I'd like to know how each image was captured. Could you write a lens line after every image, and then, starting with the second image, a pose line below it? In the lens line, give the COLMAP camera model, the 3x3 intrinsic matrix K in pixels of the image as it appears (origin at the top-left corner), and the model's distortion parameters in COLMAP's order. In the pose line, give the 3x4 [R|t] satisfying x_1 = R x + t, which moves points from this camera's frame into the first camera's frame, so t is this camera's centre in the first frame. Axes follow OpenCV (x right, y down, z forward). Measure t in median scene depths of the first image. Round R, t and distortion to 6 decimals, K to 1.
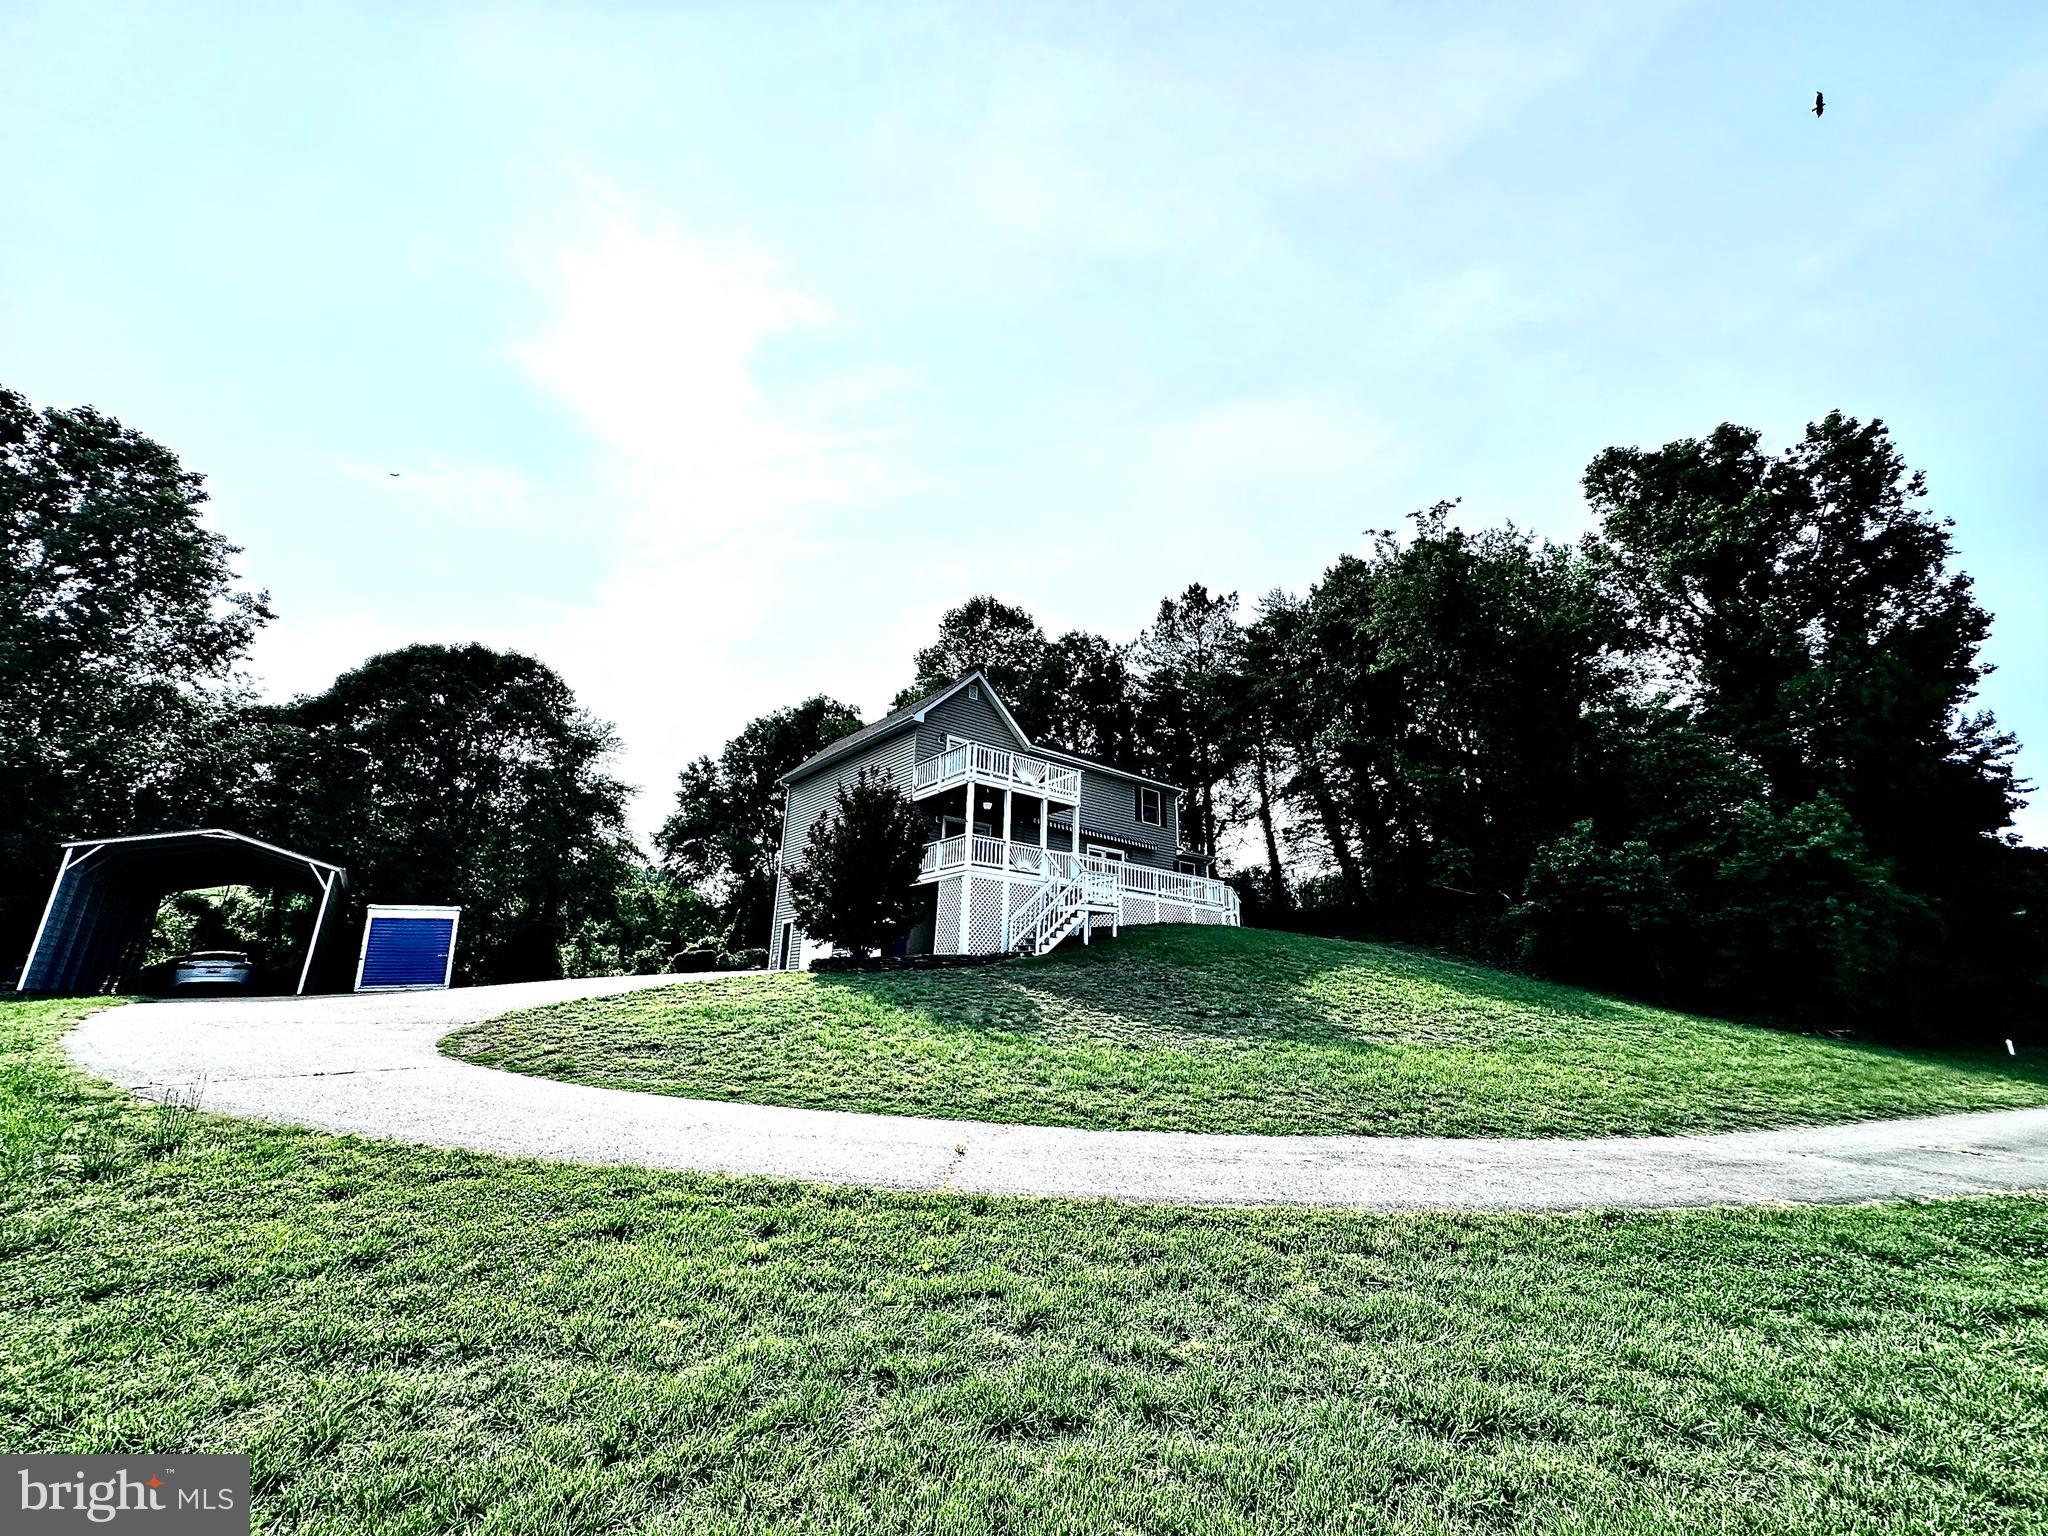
lens RADIAL K [[819.9, 0, 1026.3], [0, 819.9, 765.9], [0, 0, 1]] dist [-0.001810, 0.000014]
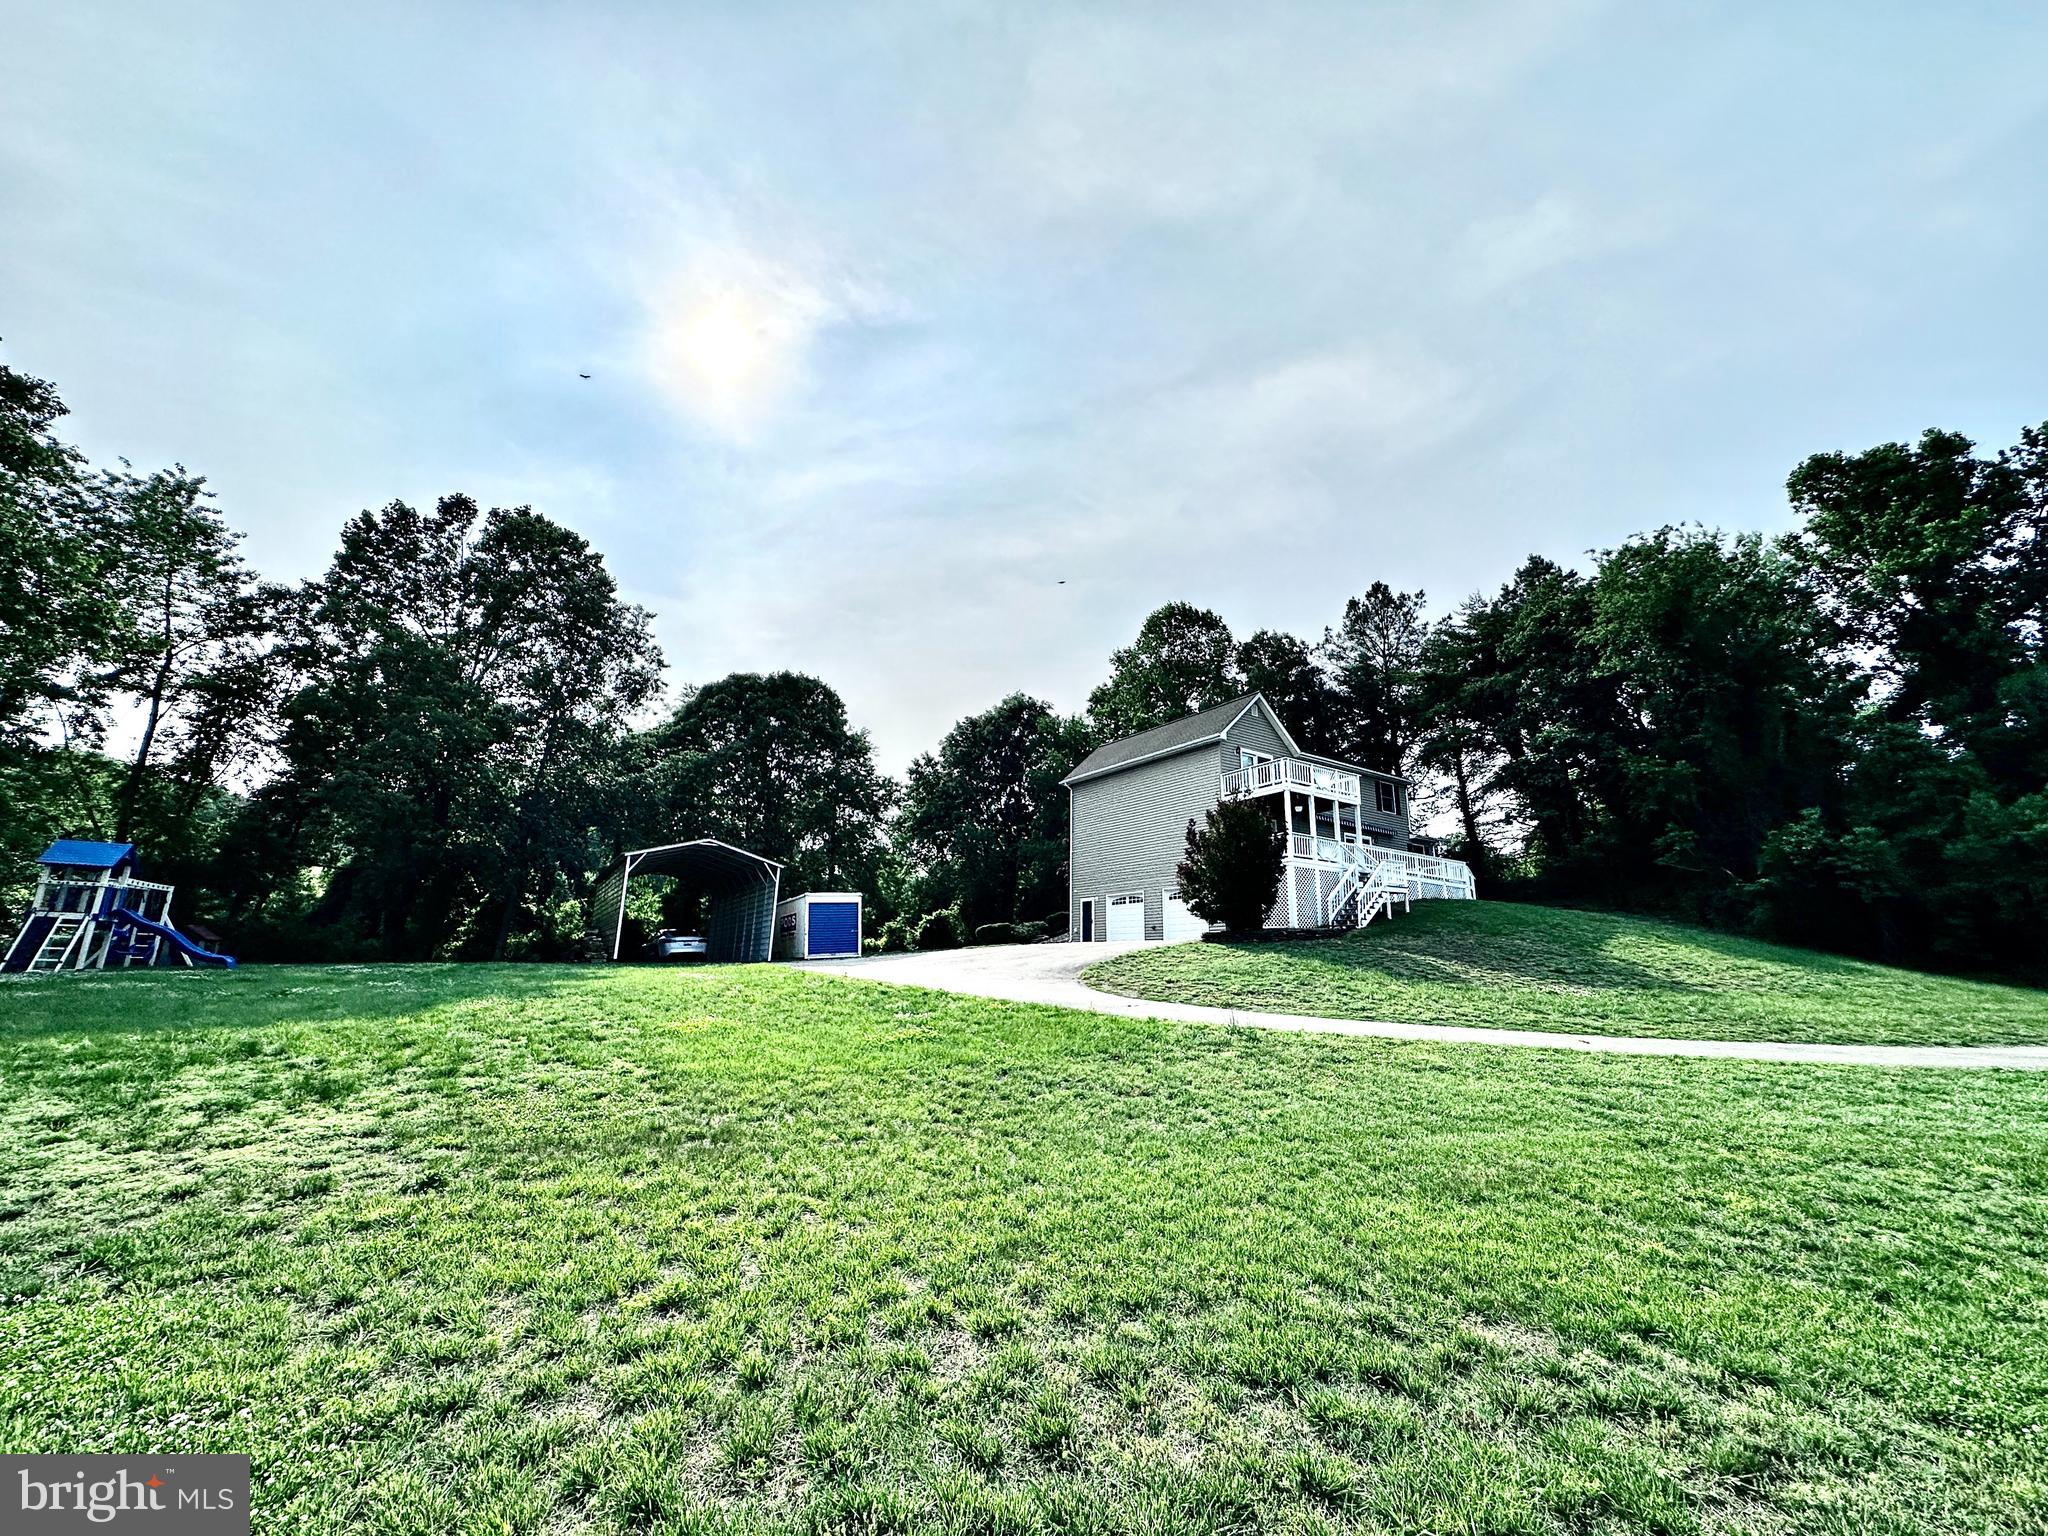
lens RADIAL K [[820.6, 0, 1024.0], [0, 820.6, 768.0], [0, 0, 1]] dist [-0.000884, -0.000093]
pose [[0.995143, -0.025982, -0.094952, -0.356117], [0.030072, 0.998669, 0.041896, -0.081300], [0.093737, -0.044548, 0.994600, -0.288564]]
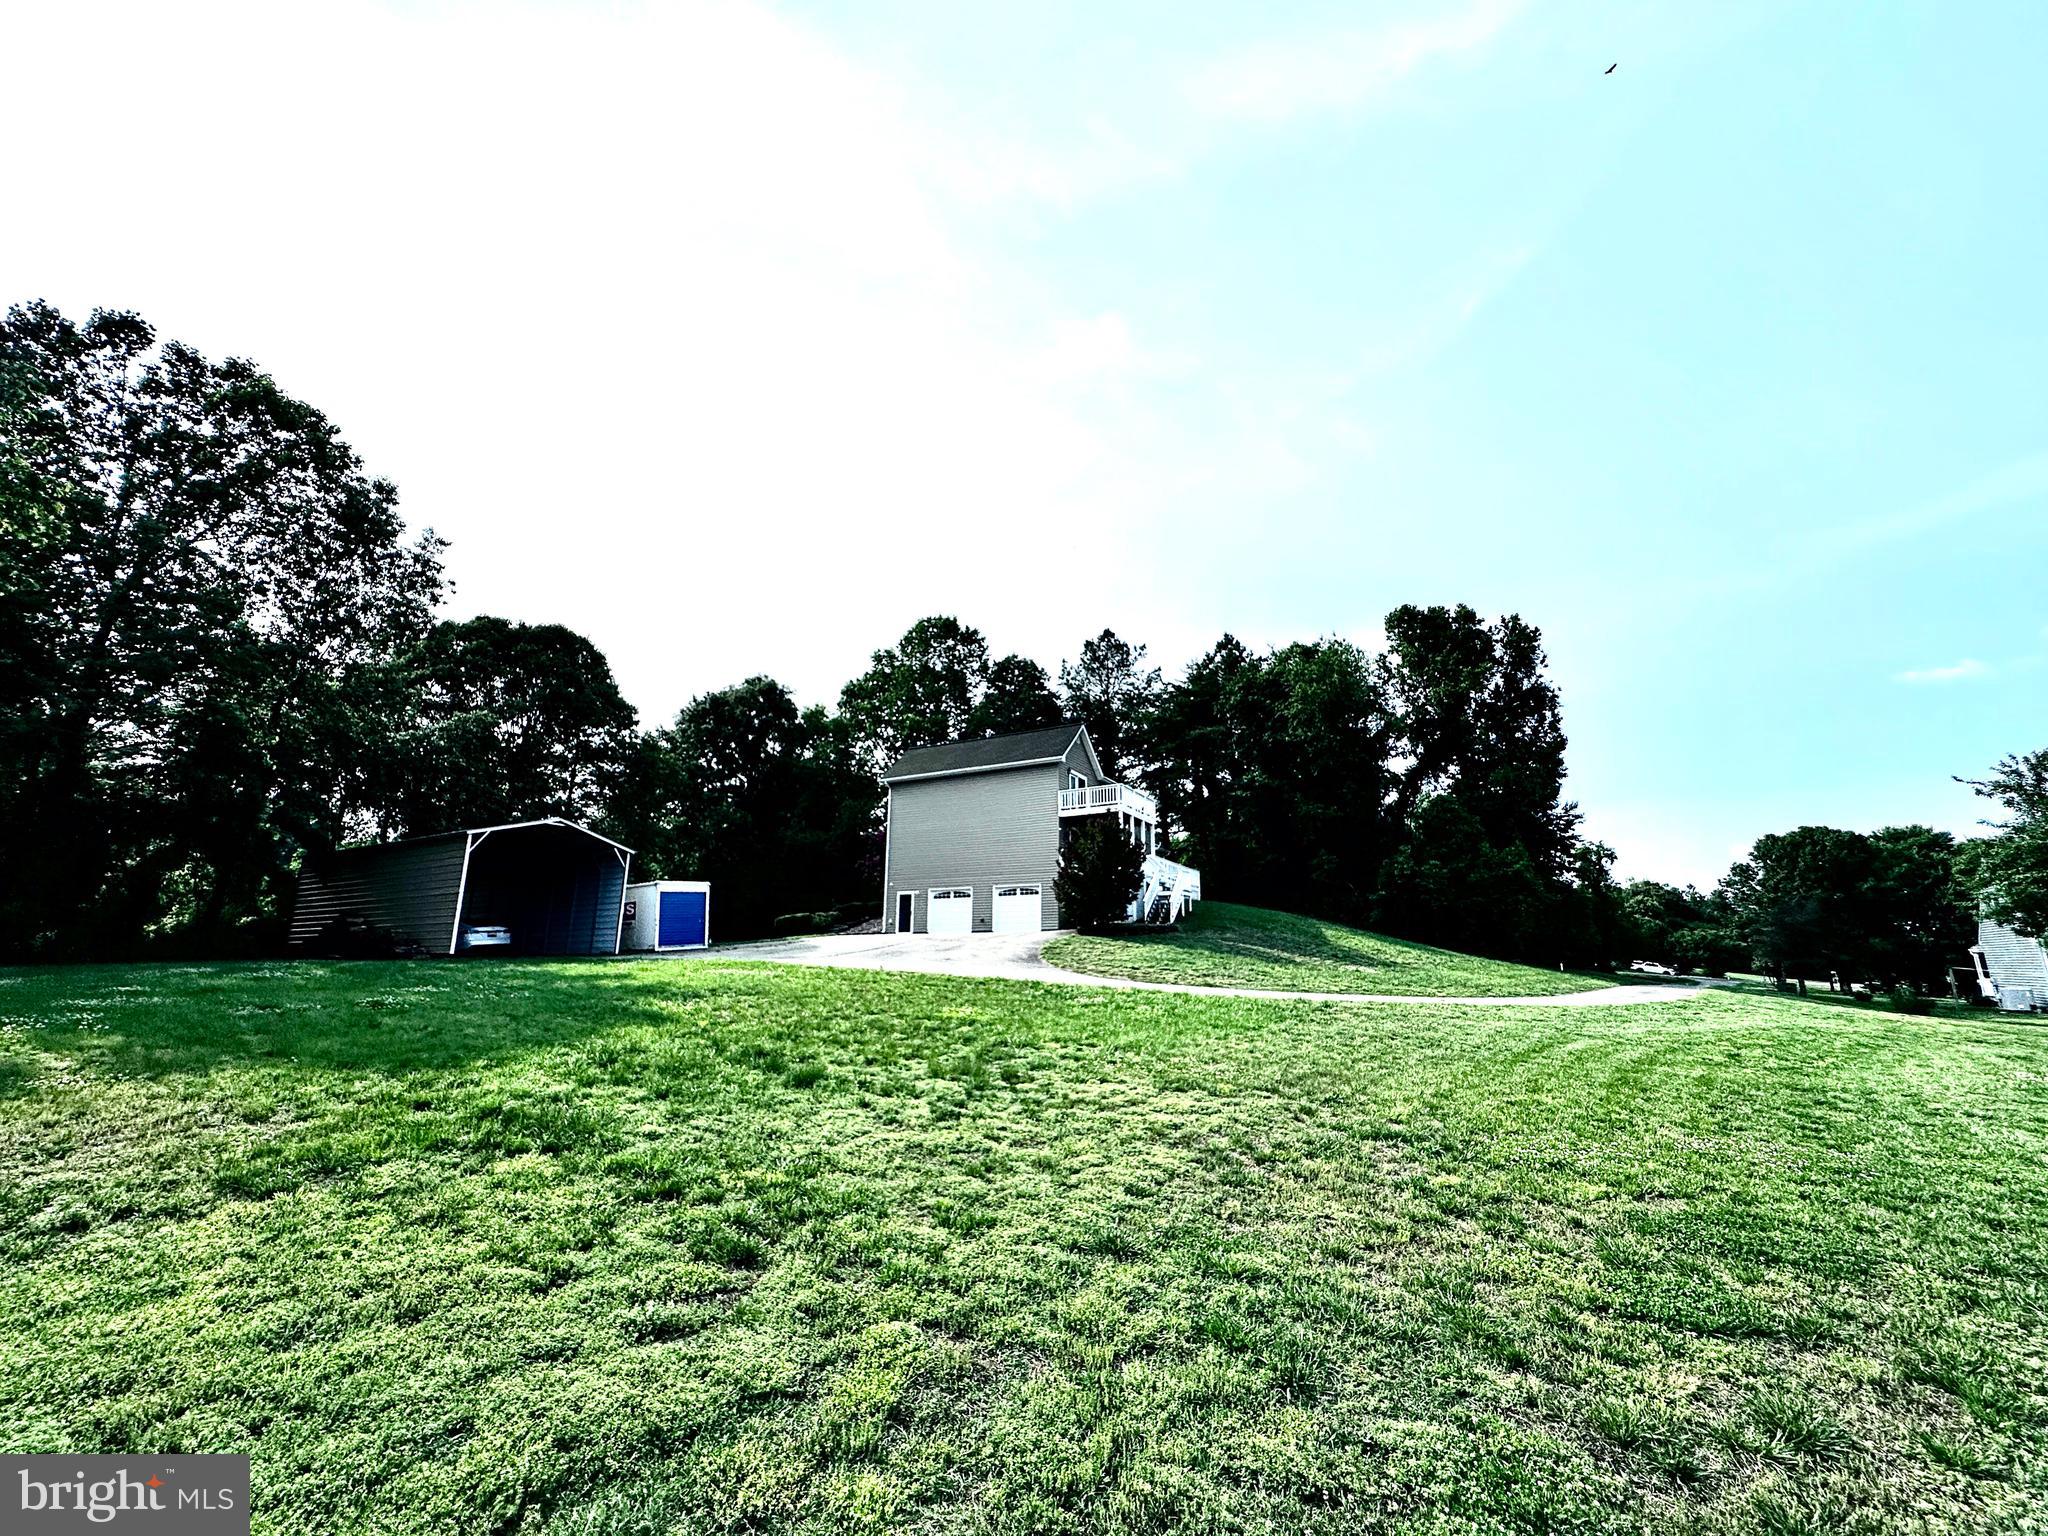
lens RADIAL K [[827.2, 0, 1024.0], [0, 827.2, 768.0], [0, 0, 1]] dist [-0.001223, 0.000158]
pose [[0.925486, 0.069303, 0.372389, -0.839751], [-0.093441, 0.994508, 0.047143, -0.120122], [-0.367076, -0.078427, 0.926879, -0.373958]]
